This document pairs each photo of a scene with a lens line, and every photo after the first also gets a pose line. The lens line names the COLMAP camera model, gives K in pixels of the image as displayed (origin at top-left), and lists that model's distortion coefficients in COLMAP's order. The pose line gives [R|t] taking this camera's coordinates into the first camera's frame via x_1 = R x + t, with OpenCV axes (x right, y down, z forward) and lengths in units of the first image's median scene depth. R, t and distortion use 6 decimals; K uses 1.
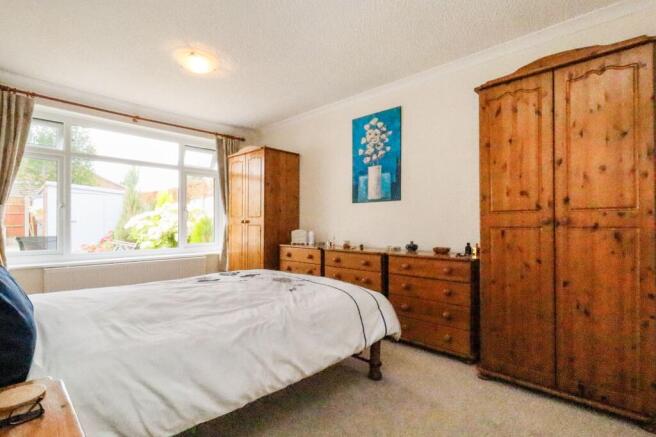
lens RADIAL K [[319.8, 0, 330.7], [0, 319.8, 222.9], [0, 0, 1]] dist [-0.000700, -0.000053]
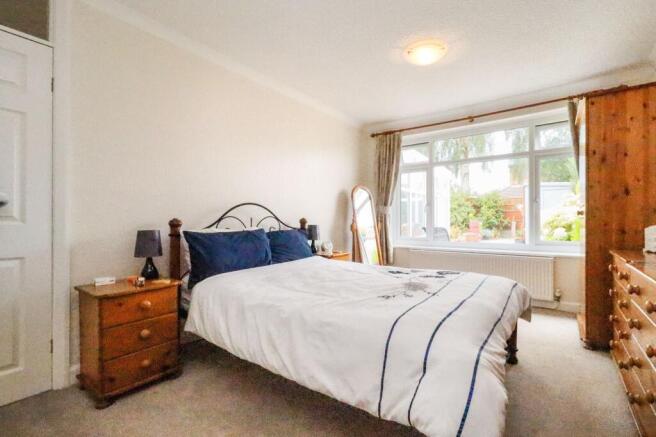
lens RADIAL K [[306.9, 0, 329.8], [0, 306.9, 217.1], [0, 0, 1]] dist [-0.002184, -0.002177]
pose [[0.116441, -0.013749, -0.993102, 0.340737], [0.008806, 0.999879, -0.012810, 0.008365], [0.993159, -0.007254, 0.116548, 0.415307]]
